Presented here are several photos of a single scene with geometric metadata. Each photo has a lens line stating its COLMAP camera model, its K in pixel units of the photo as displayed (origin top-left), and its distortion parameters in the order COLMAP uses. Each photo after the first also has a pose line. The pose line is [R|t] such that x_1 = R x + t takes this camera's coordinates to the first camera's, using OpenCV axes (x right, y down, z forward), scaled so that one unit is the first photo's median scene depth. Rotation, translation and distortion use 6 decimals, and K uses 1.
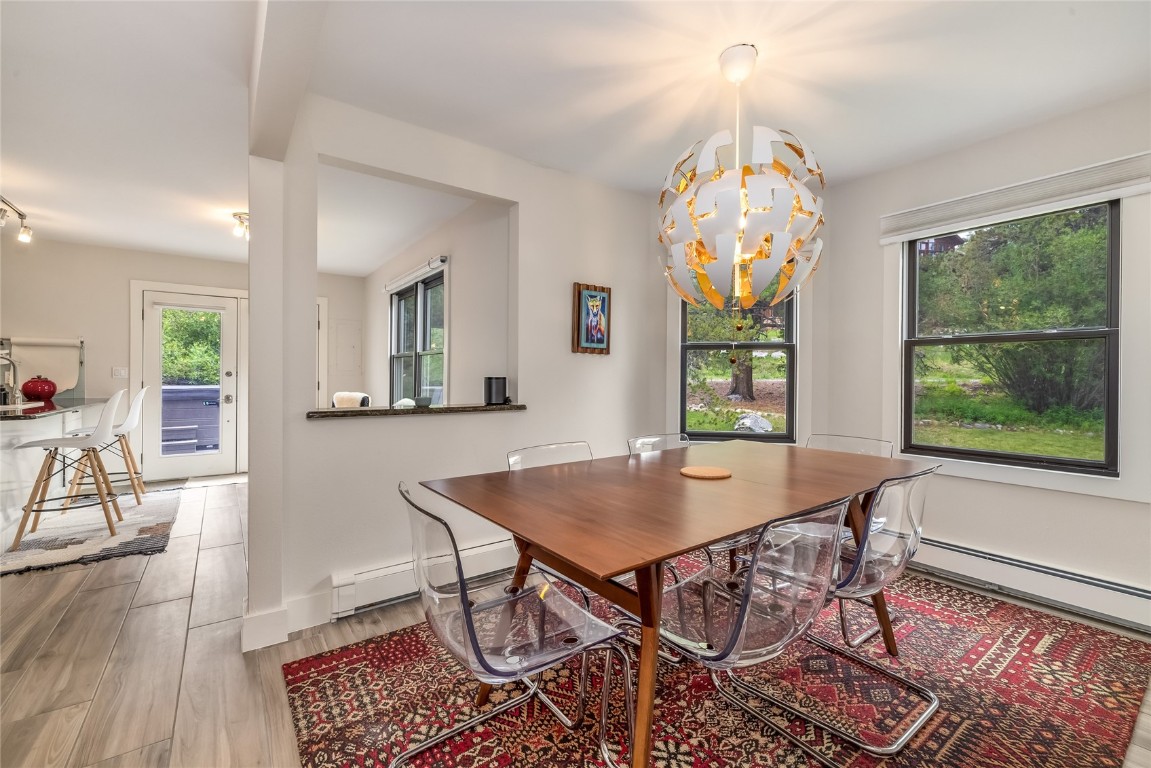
lens RADIAL K [[482.7, 0, 573.1], [0, 482.7, 380.0], [0, 0, 1]] dist [-0.001471, 0.001129]
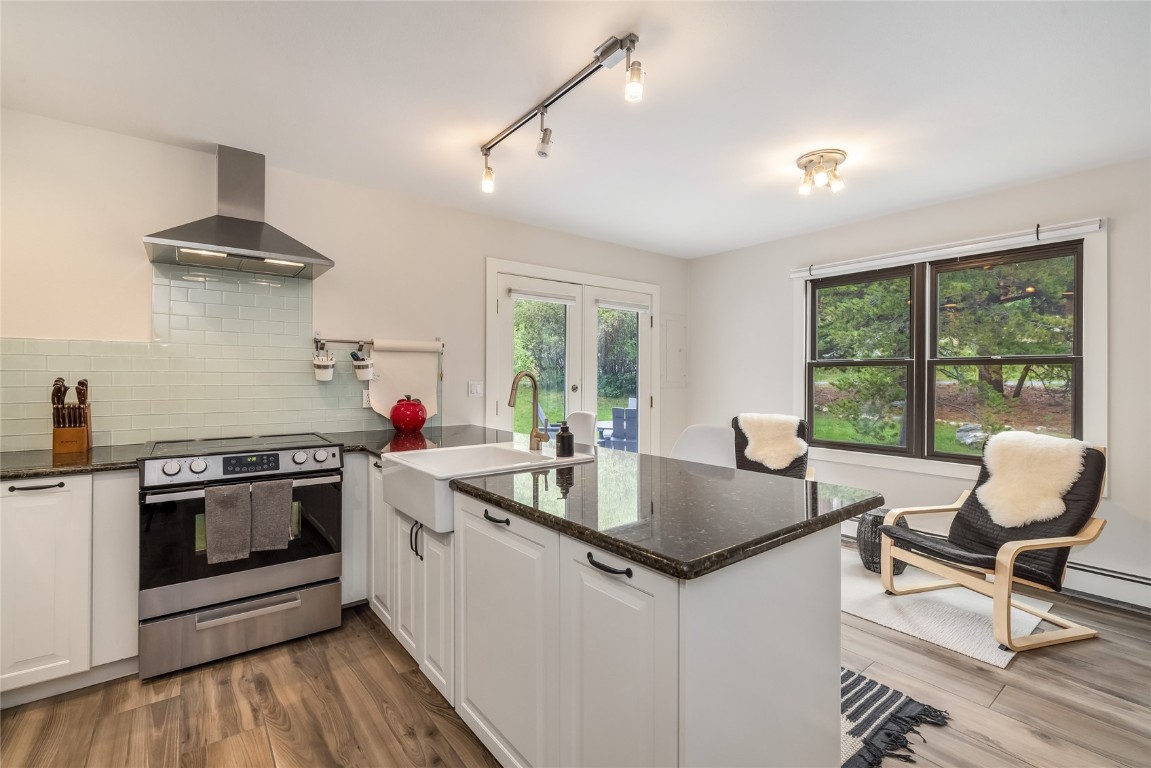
lens RADIAL K [[504.7, 0, 573.4], [0, 504.7, 376.2], [0, 0, 1]] dist [-0.006845, 0.000812]
pose [[0.999301, -0.002240, 0.037327, -1.302673], [0.002546, 0.999963, -0.008171, -0.043249], [-0.037308, 0.008260, 0.999270, 0.411812]]
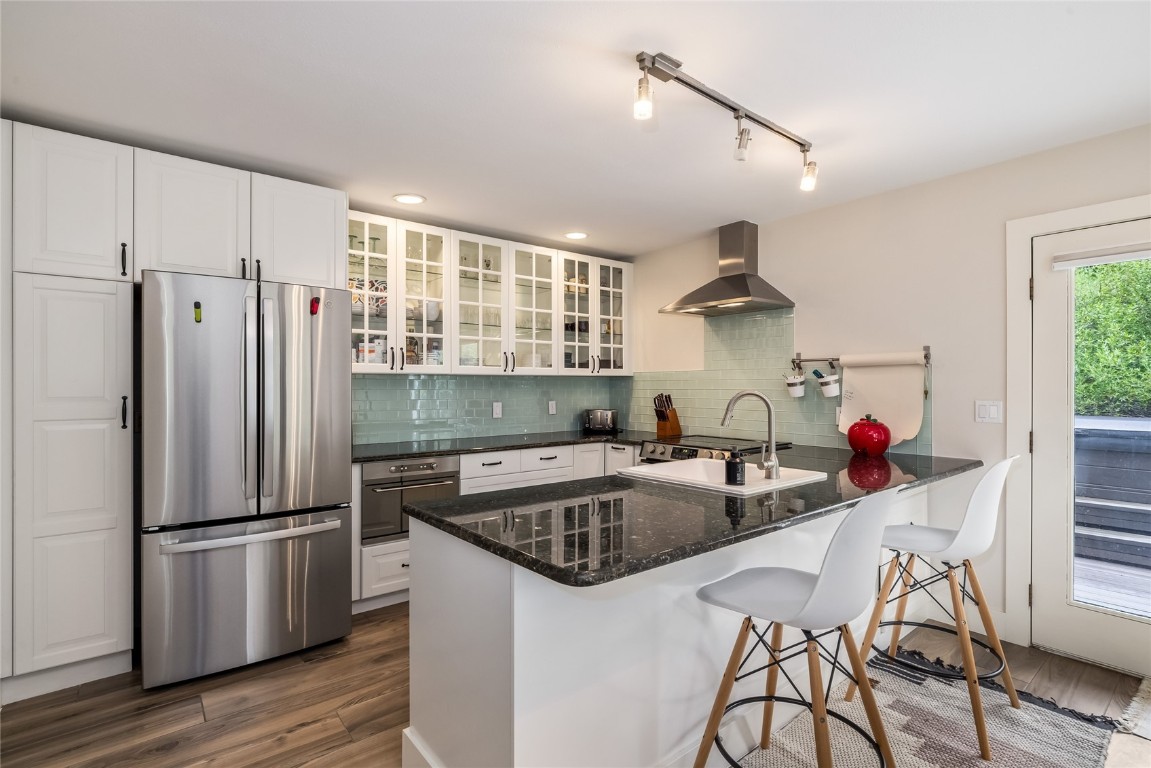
lens RADIAL K [[552.0, 0, 575.0], [0, 552.0, 385.6], [0, 0, 1]] dist [0.000383, -0.000488]
pose [[0.054715, -0.005193, -0.998488, -0.615170], [-0.003208, 0.999980, -0.005377, -0.059726], [0.998497, 0.003497, 0.054697, 0.852500]]
